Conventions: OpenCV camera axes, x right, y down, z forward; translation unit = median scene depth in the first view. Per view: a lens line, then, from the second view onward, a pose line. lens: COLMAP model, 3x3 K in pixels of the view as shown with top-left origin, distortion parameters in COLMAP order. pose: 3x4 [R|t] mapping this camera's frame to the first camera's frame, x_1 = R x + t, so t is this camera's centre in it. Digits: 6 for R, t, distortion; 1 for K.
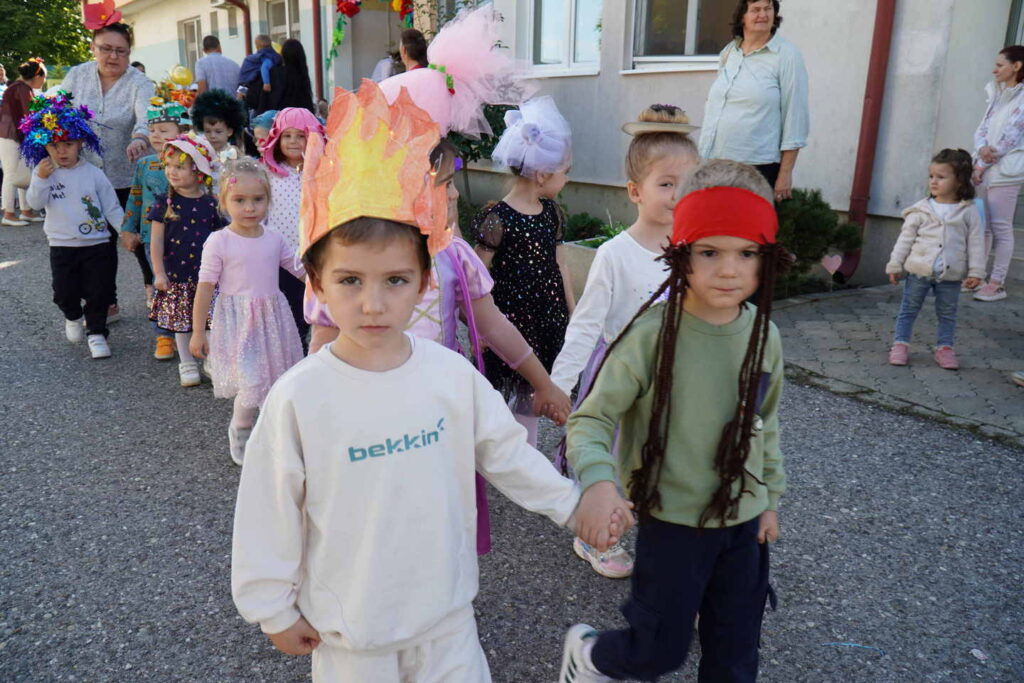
lens RADIAL K [[827.5, 0, 512.0], [0, 827.5, 341.5], [0, 0, 1]] dist [-0.006943, -0.002174]
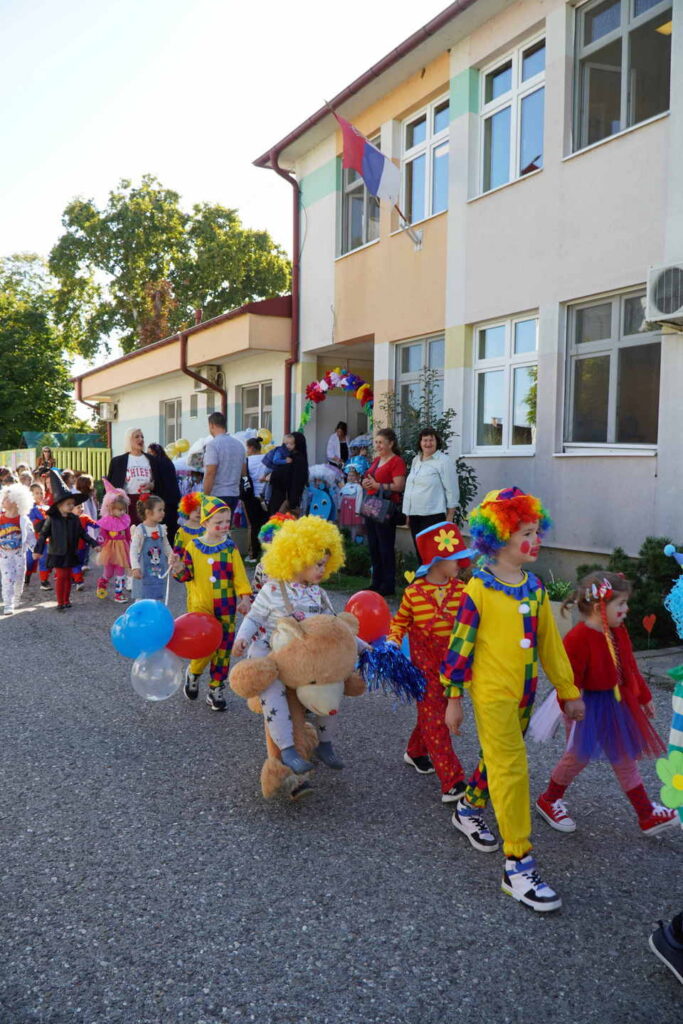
lens RADIAL K [[827.5, 0, 341.5], [0, 827.5, 512.0], [0, 0, 1]] dist [-0.006943, -0.002174]
pose [[0.993151, 0.002285, -0.116815, -0.020938], [-0.027341, 0.976593, -0.213350, 0.013696], [0.113593, 0.215083, 0.969967, -0.115464]]
